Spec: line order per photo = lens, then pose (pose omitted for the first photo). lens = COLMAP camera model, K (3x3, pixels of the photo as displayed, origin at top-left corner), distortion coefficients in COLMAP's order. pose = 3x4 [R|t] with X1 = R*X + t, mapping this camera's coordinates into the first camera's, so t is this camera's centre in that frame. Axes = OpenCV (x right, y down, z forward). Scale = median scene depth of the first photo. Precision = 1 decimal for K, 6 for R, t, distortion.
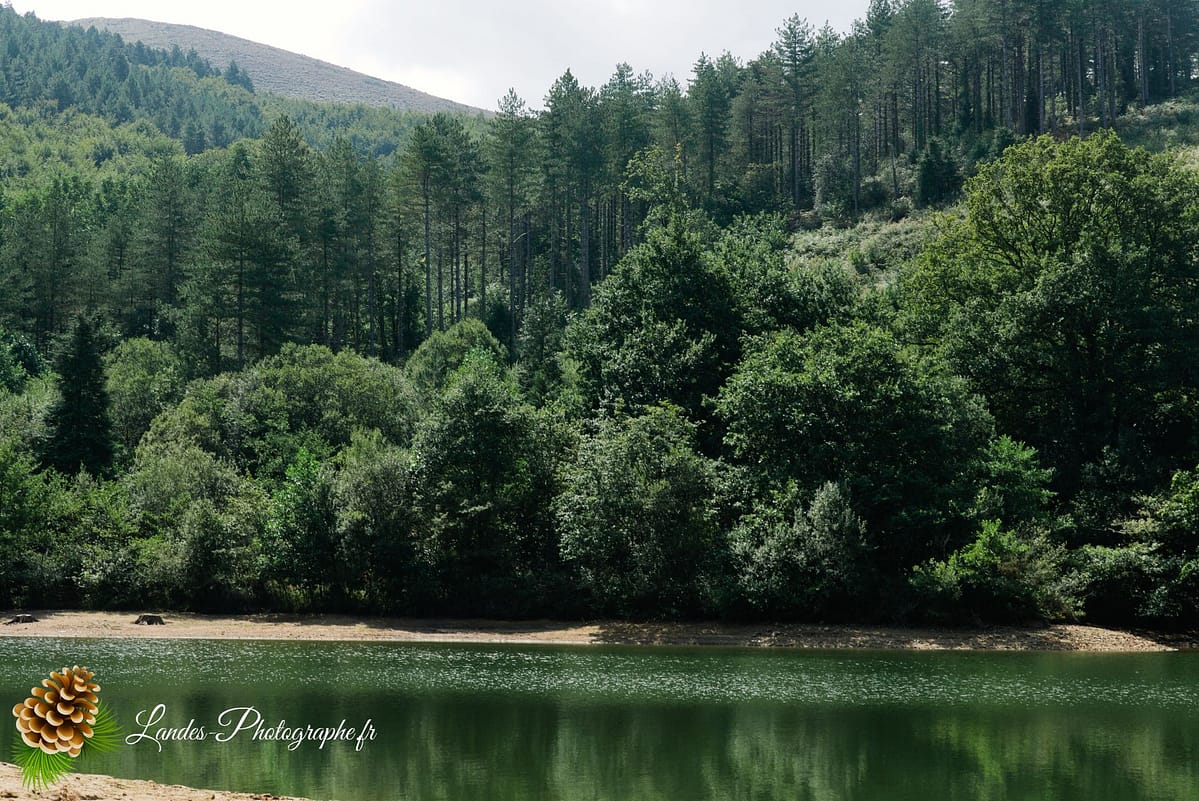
lens RADIAL K [[4344.0, 0, 599.5], [0, 4344.0, 404.2], [0, 0, 1]] dist [0.081543, 0.000000]
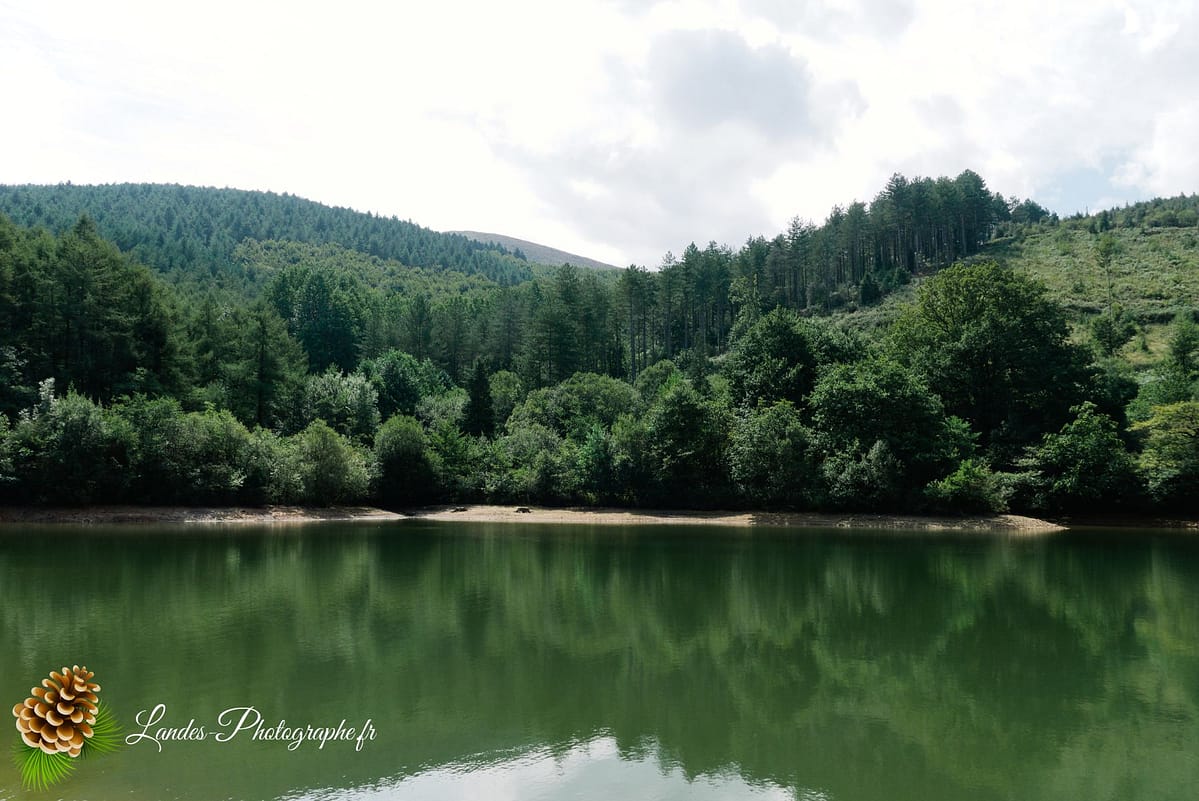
lens RADIAL K [[4344.0, 0, 599.5], [0, 4344.0, 399.2], [0, 0, 1]] dist [0.081543, 0.000000]
pose [[0.983077, -0.005528, -0.183111, 0.303818], [0.006411, 0.999971, 0.004228, -0.009689], [0.183083, -0.005331, 0.983083, -0.975156]]
